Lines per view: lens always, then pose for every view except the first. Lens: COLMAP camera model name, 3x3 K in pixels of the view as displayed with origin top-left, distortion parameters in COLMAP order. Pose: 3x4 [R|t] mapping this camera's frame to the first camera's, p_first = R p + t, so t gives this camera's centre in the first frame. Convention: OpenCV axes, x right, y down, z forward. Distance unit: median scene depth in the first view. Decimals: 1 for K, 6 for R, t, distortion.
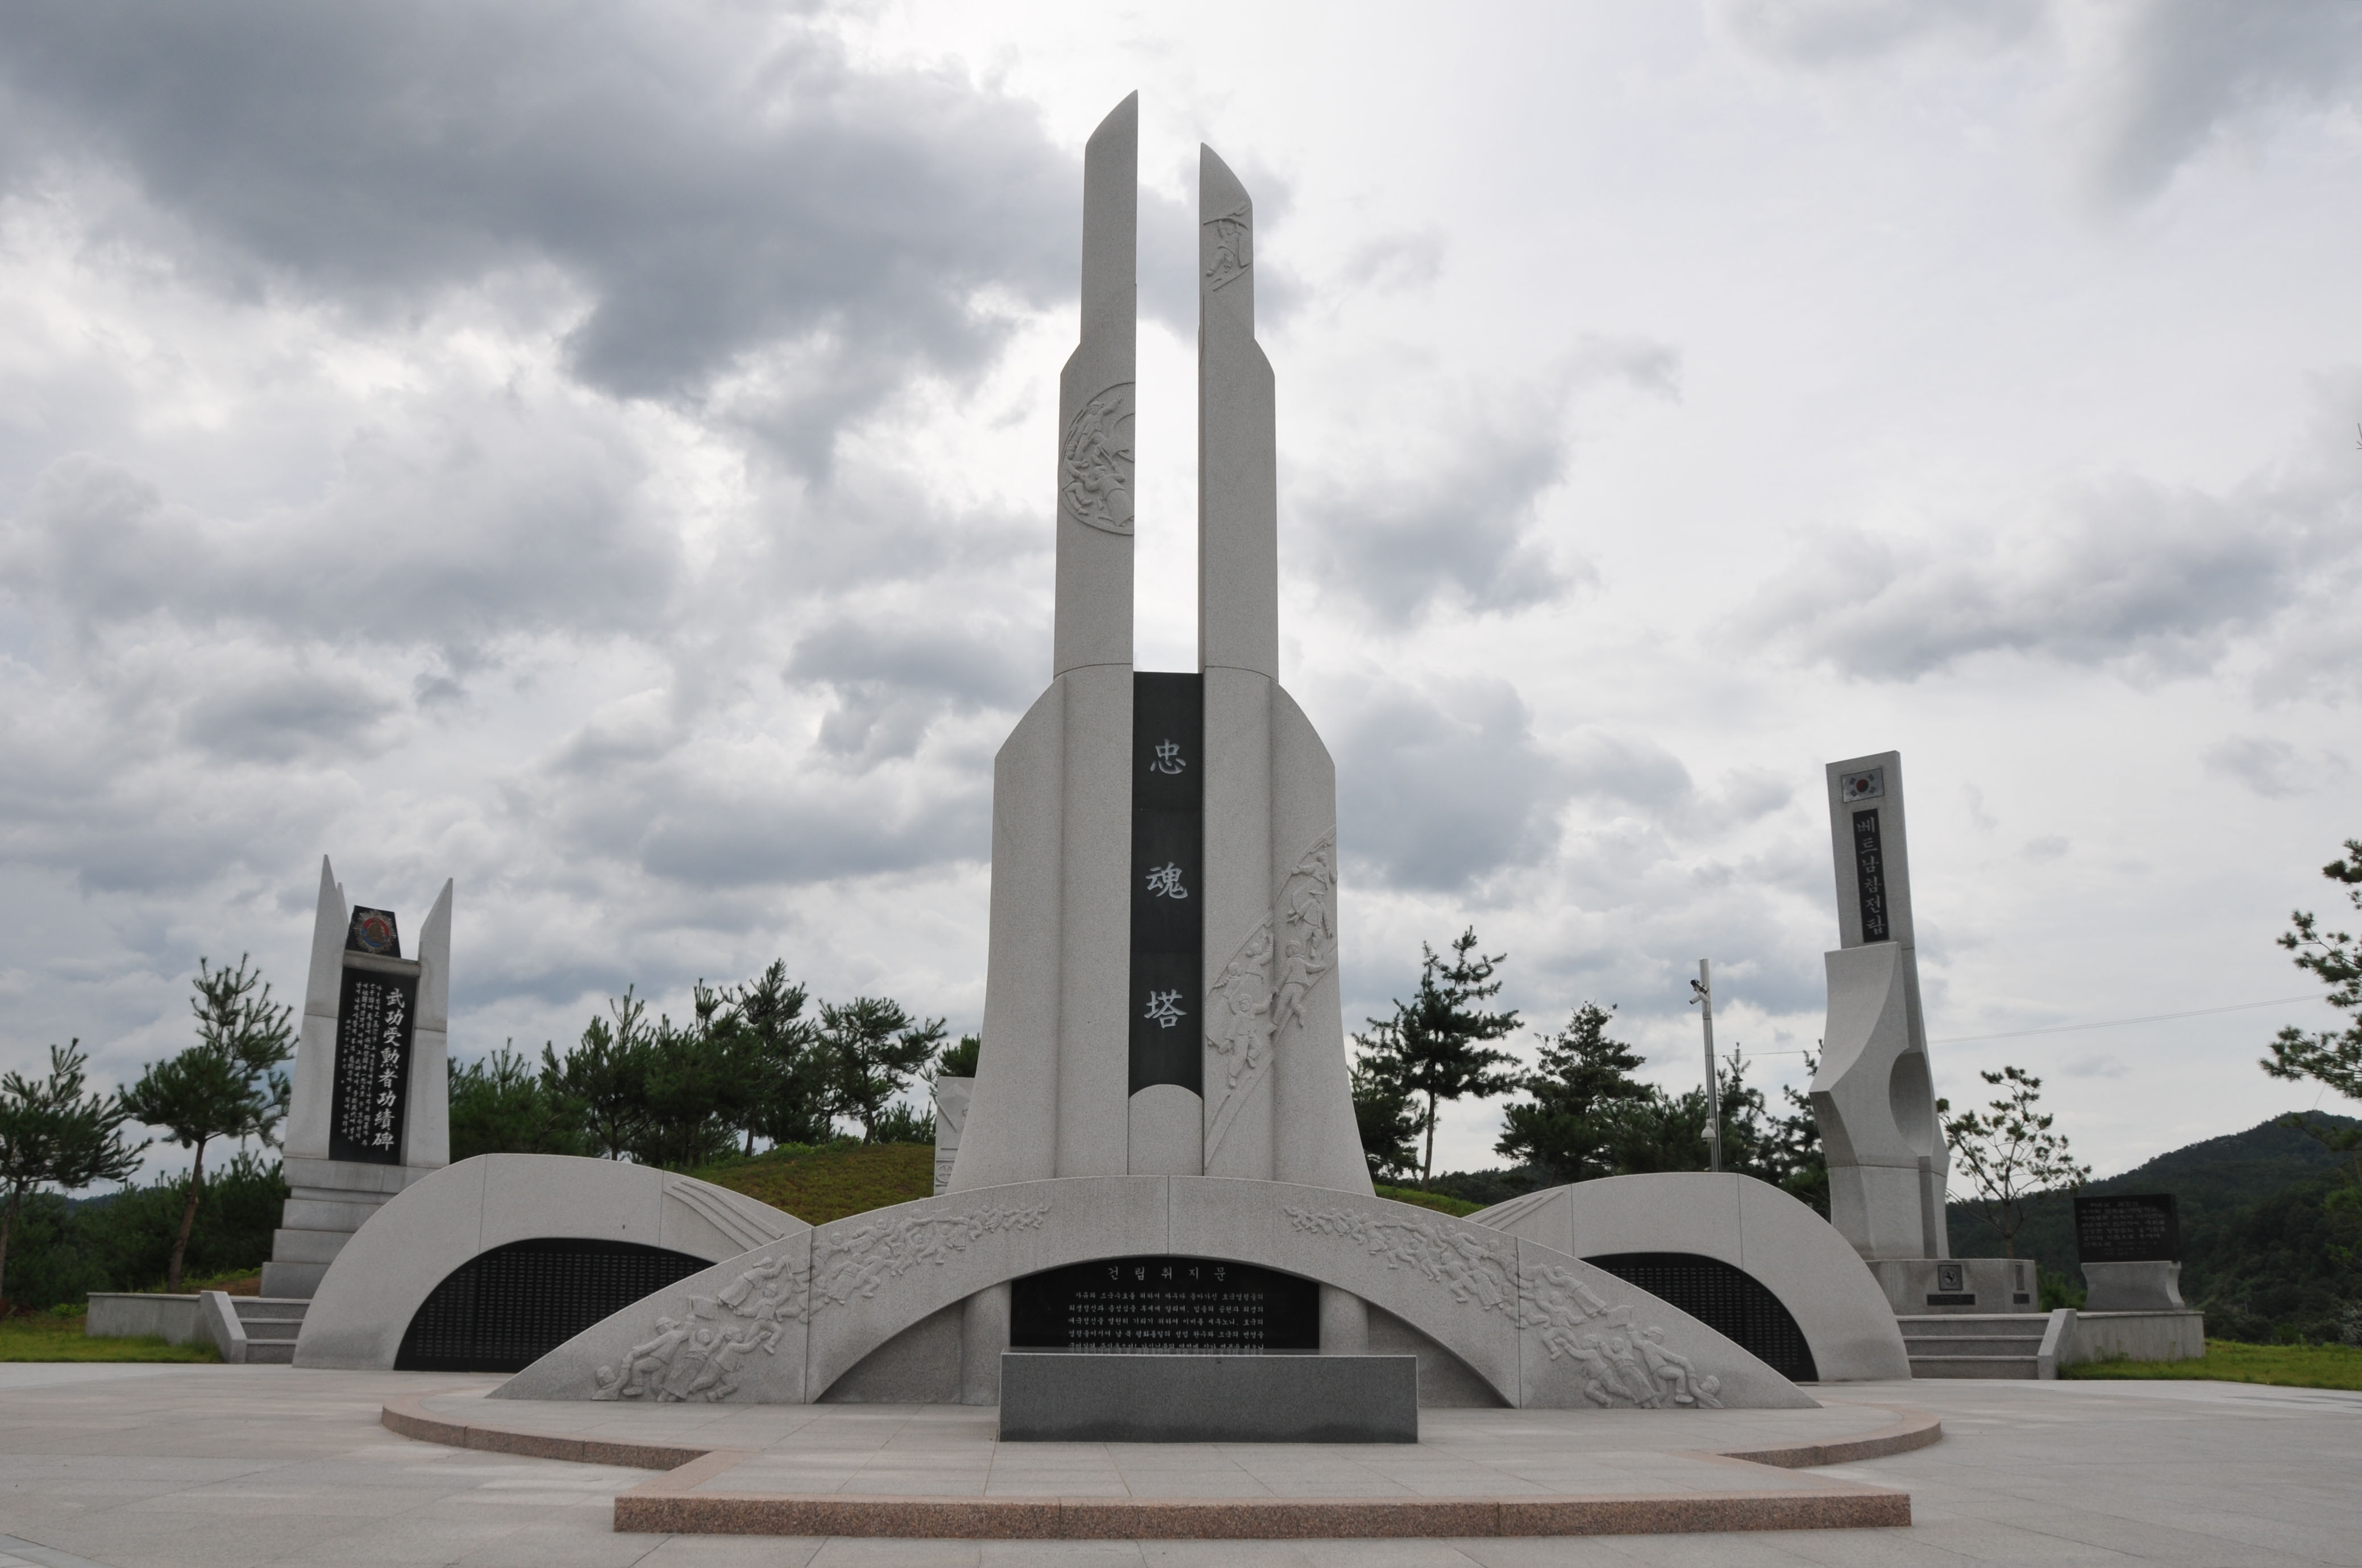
lens RADIAL K [[1901.5, 0, 1158.5], [0, 1901.5, 844.1], [0, 0, 1]] dist [-0.158908, 0.113153]
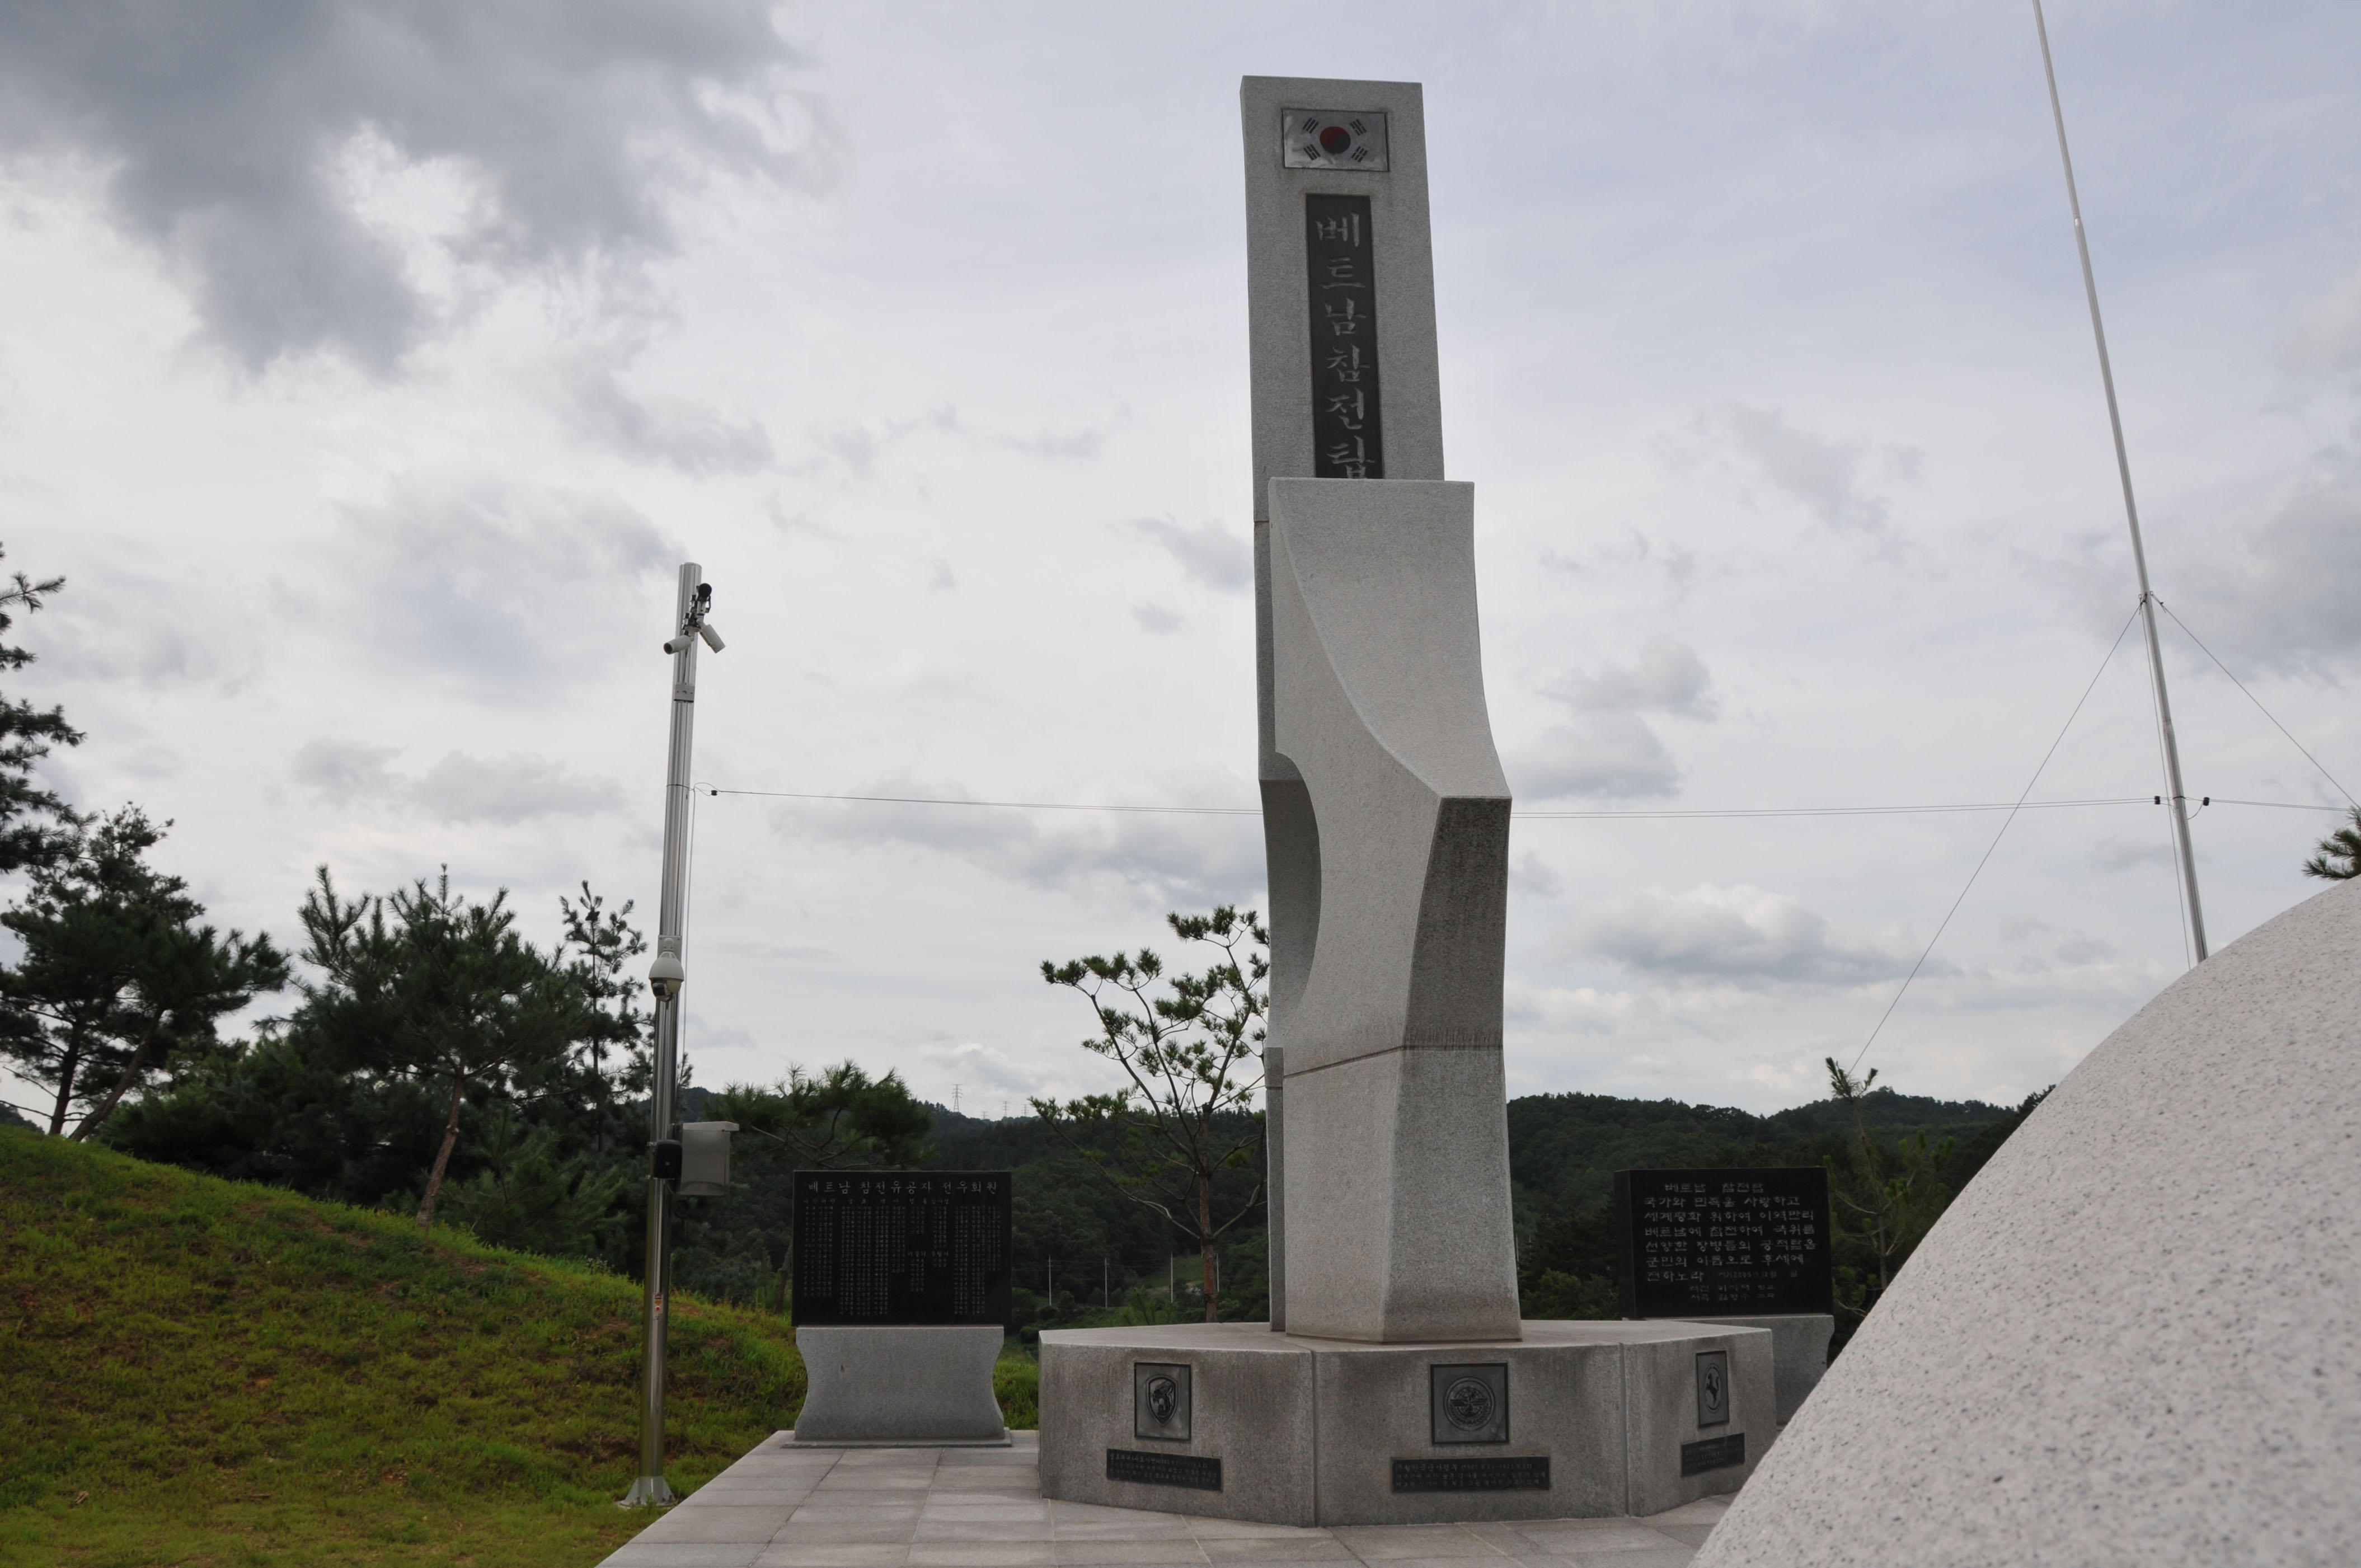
lens RADIAL K [[1872.8, 0, 1143.2], [0, 1872.8, 816.3], [0, 0, 1]] dist [-0.158968, 0.105477]
pose [[0.694817, 0.155791, 0.702110, 0.040216], [-0.163868, 0.984871, -0.056367, 0.066156], [-0.700269, -0.075889, 0.709834, 0.333621]]
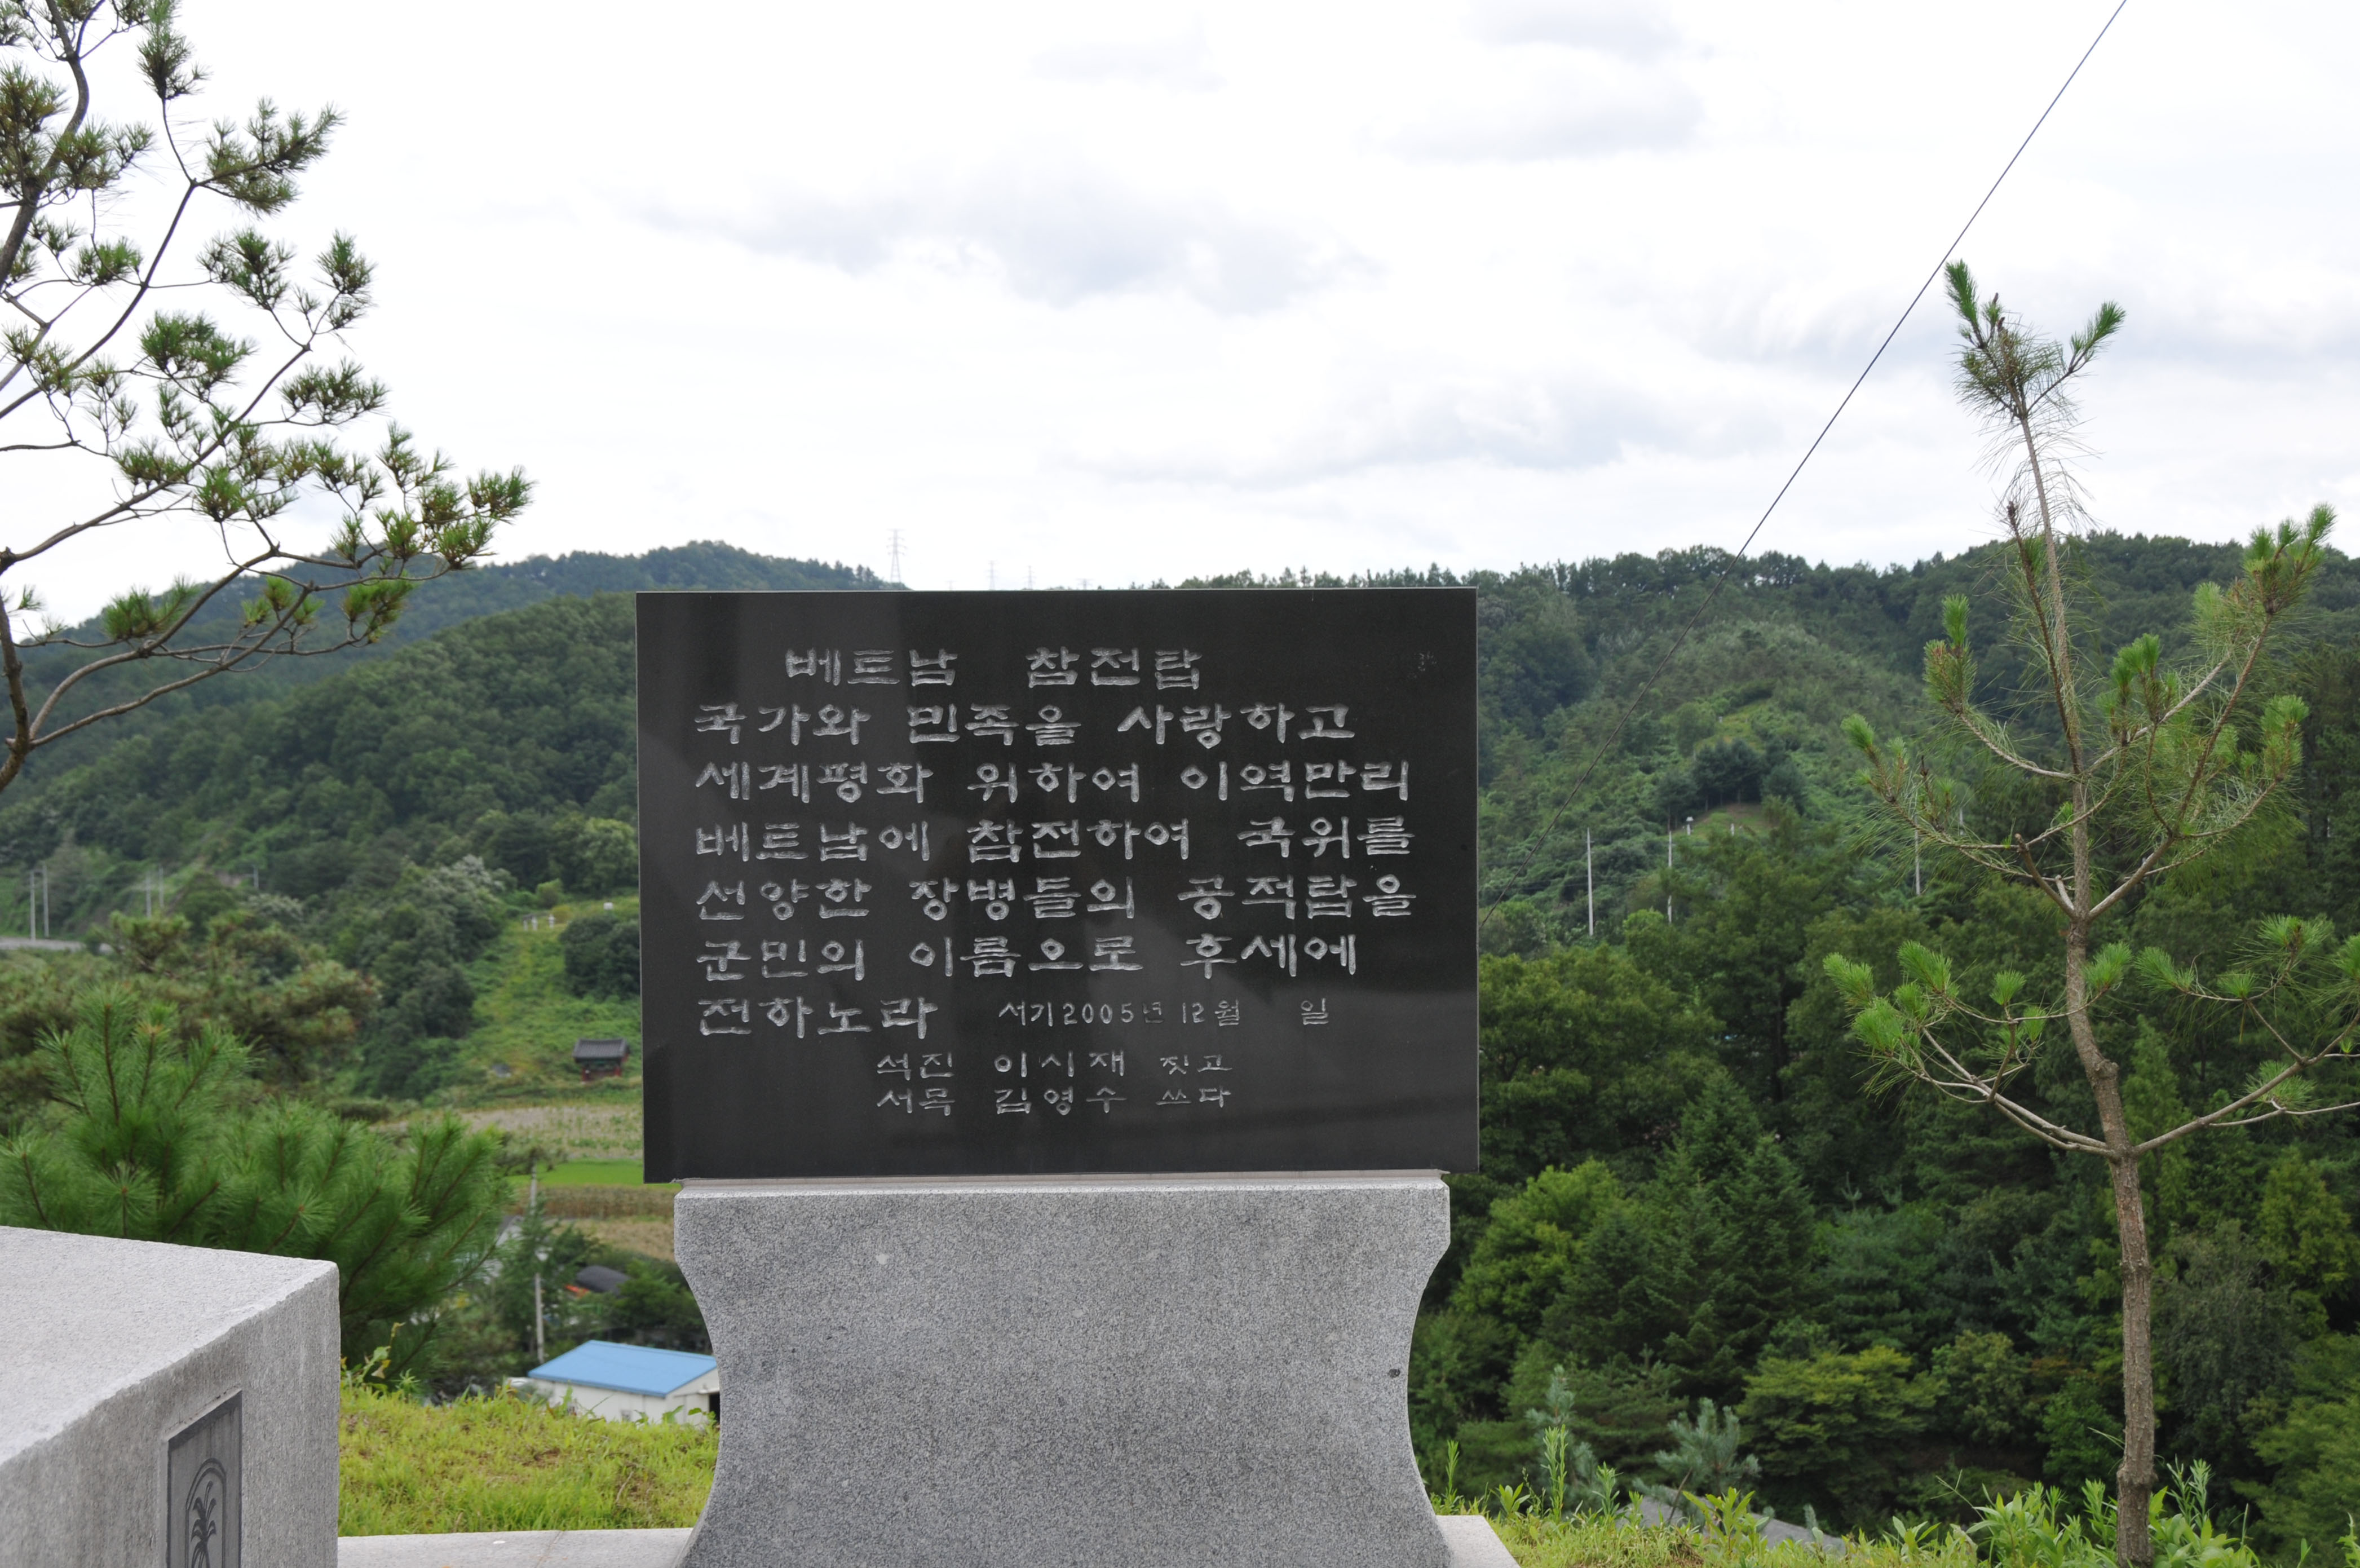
lens RADIAL K [[3592.1, 0, 1172.0], [0, 3592.1, 834.1], [0, 0, 1]] dist [0.229810, 0.048669]
pose [[0.713132, -0.012839, 0.700912, 0.159983], [-0.151072, 0.973526, 0.171538, 0.071266], [-0.684558, -0.228217, 0.692313, 0.356174]]
